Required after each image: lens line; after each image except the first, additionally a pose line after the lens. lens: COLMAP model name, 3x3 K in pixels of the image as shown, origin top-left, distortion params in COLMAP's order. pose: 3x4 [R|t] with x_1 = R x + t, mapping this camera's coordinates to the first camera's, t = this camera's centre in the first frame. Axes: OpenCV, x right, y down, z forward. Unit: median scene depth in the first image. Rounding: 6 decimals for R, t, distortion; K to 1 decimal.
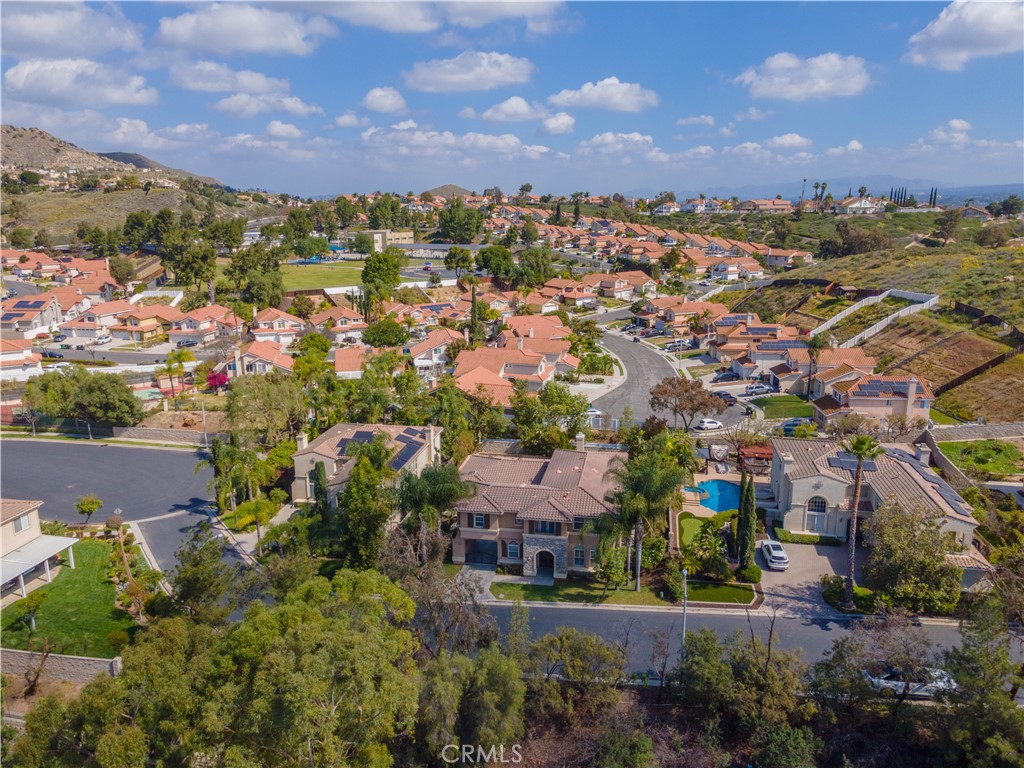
lens RADIAL K [[745.1, 0, 512.0], [0, 745.1, 384.0], [0, 0, 1]] dist [0.042823, 0.003823]
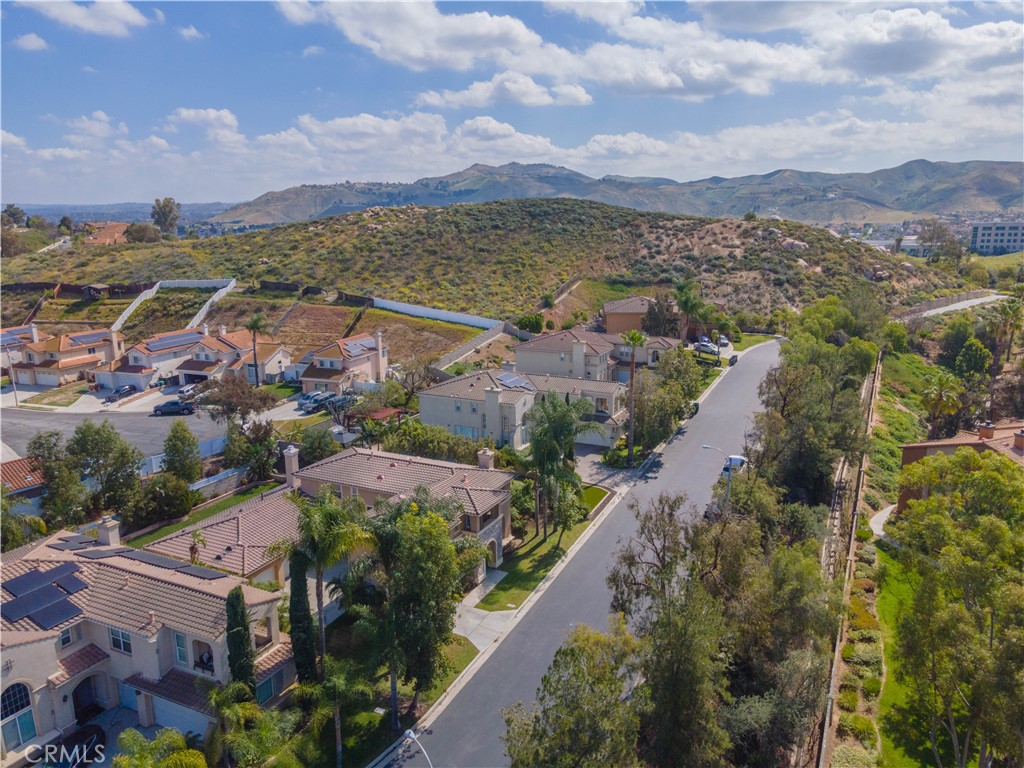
lens RADIAL K [[745.1, 0, 512.0], [0, 745.1, 384.0], [0, 0, 1]] dist [0.042823, 0.003823]
pose [[0.270294, -0.210072, 0.939580, -0.241446], [0.237091, 0.960376, 0.146516, -0.024485], [-0.933129, 0.183163, 0.309390, 0.225750]]
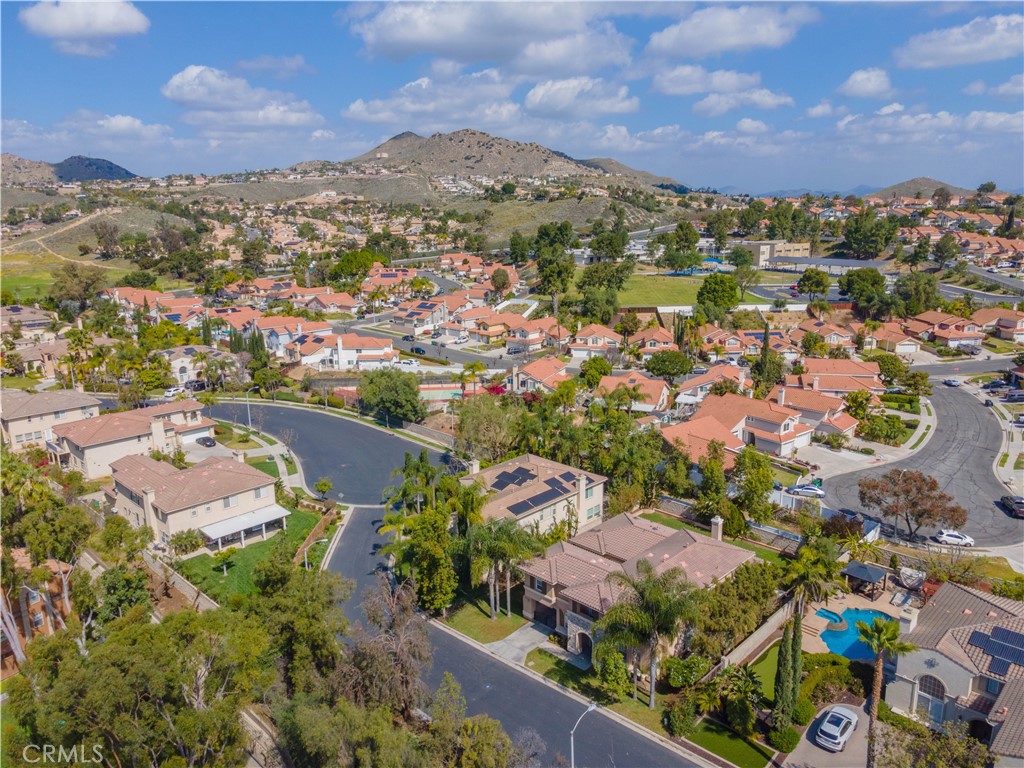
lens RADIAL K [[735.4, 0, 511.3], [0, 735.4, 397.8], [0, 0, 1]] dist [0.054696, -0.000055]
pose [[0.832645, 0.139906, -0.535844, 0.147556], [-0.125717, 0.990054, 0.063146, -0.044158], [0.539349, 0.014786, 0.841953, 0.041512]]
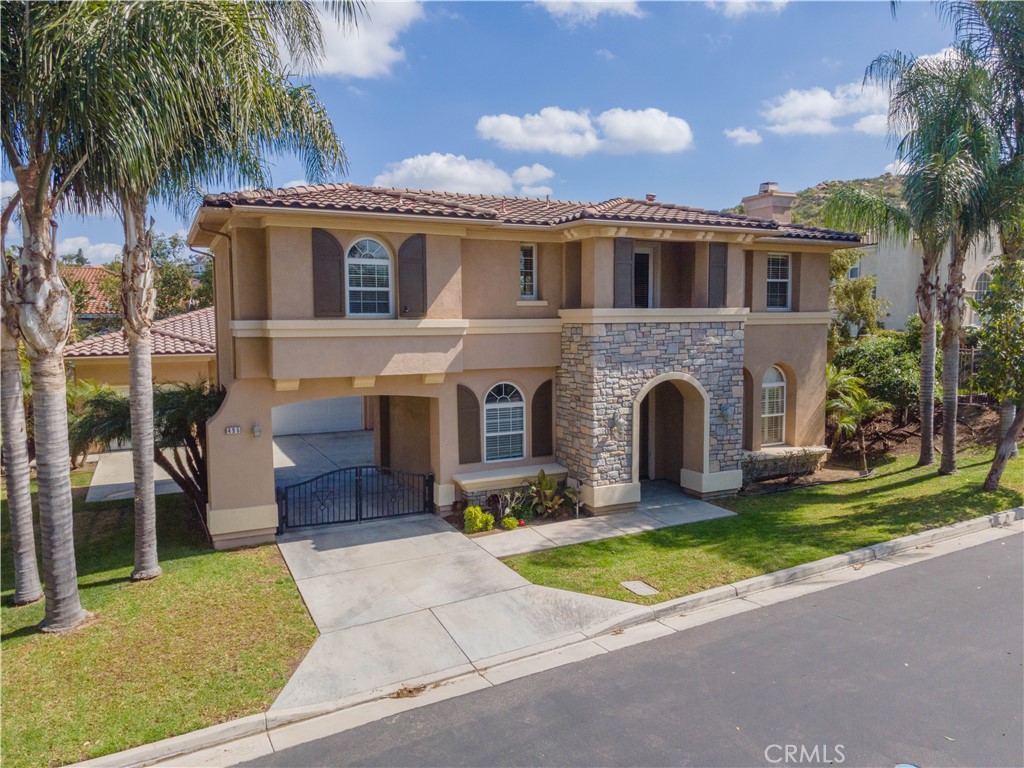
lens RADIAL K [[745.1, 0, 512.0], [0, 745.1, 384.0], [0, 0, 1]] dist [0.042823, 0.003823]
pose [[0.806937, -0.049649, 0.588546, -0.045402], [0.136174, 0.985254, -0.103589, 0.080764], [-0.574725, 0.163735, 0.801799, 0.280085]]
